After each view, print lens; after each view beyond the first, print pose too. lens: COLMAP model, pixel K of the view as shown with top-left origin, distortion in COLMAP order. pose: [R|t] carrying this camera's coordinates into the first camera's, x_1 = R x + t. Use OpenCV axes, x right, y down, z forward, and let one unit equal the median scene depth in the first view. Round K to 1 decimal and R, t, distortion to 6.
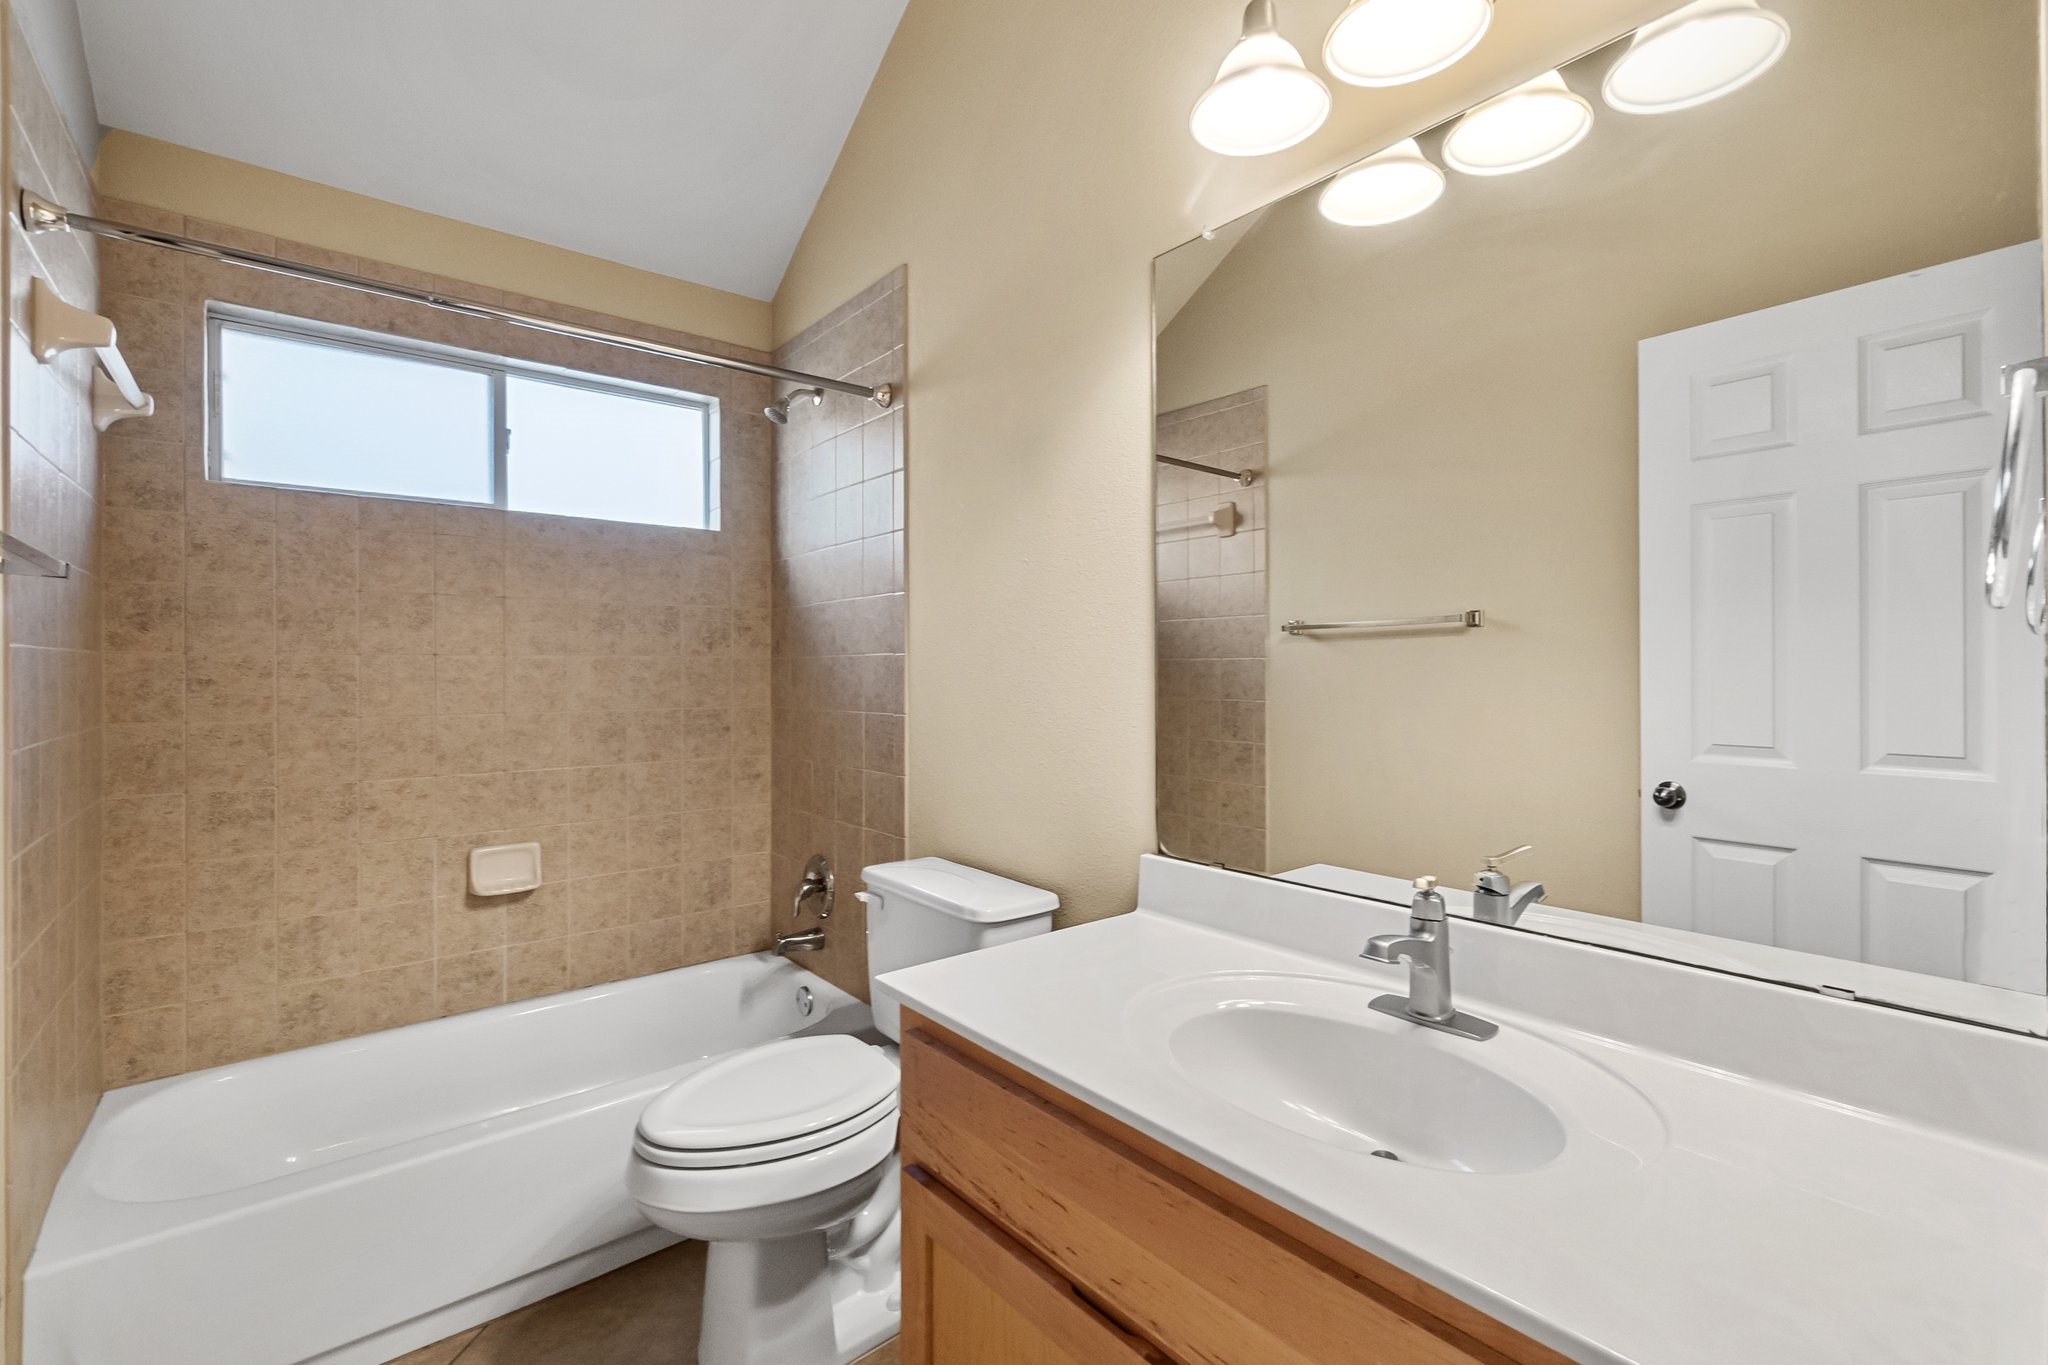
lens RADIAL K [[896.3, 0, 1016.7], [0, 896.3, 671.4], [0, 0, 1]] dist [-0.007128, 0.000380]
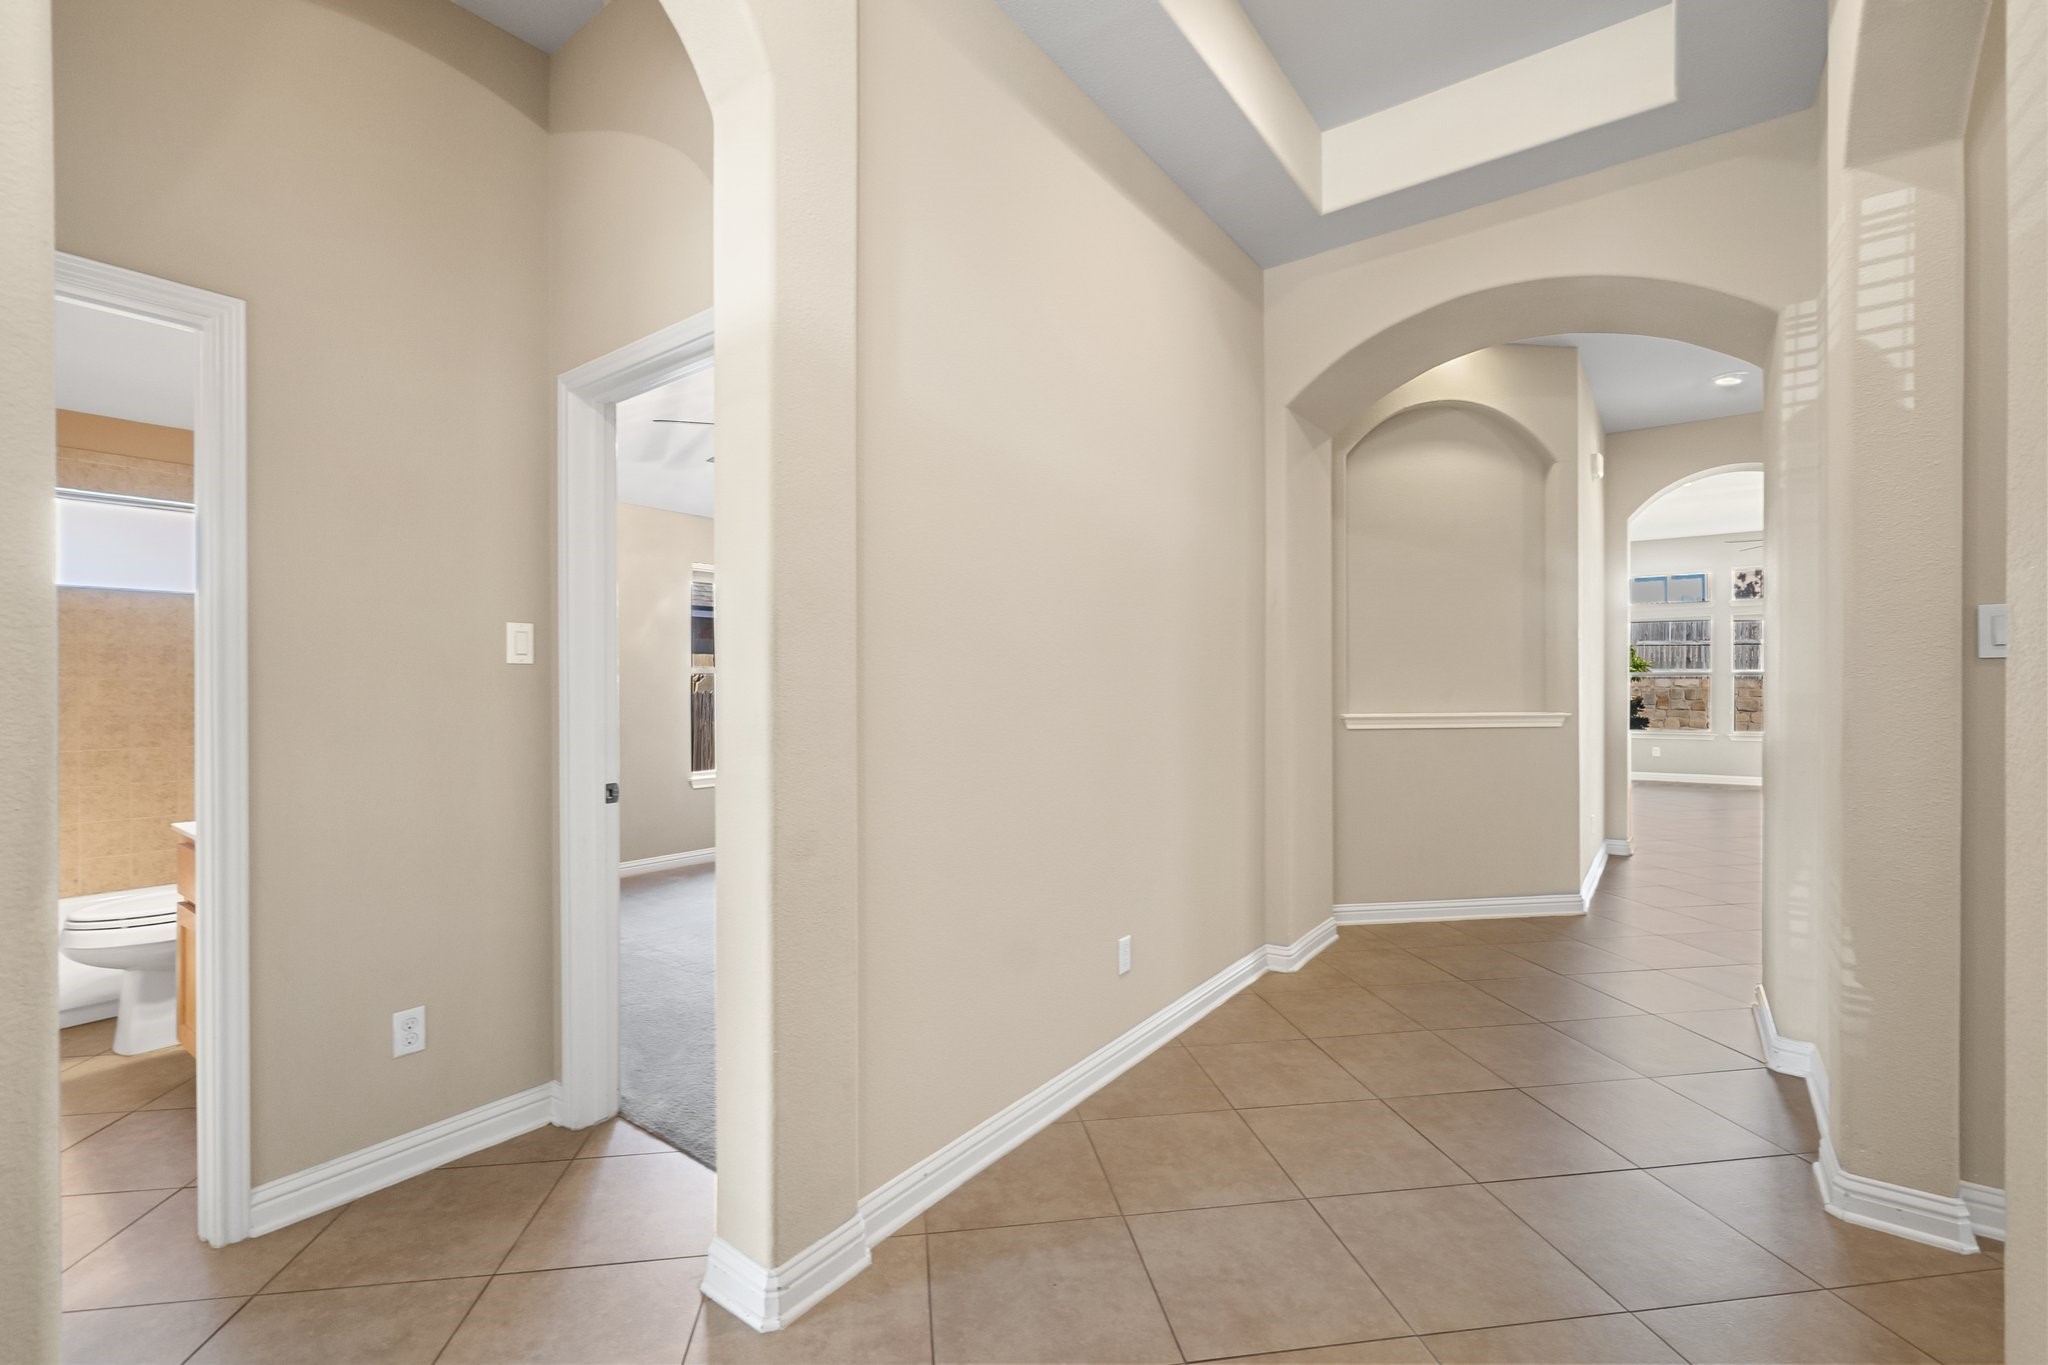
lens RADIAL K [[896.3, 0, 1031.1], [0, 896.3, 686.8], [0, 0, 1]] dist [-0.007128, 0.000380]
pose [[0.972537, -0.003198, 0.232727, 0.712935], [0.003348, 0.999994, -0.000249, 0.003344], [-0.232725, 0.001021, 0.972542, -0.843374]]
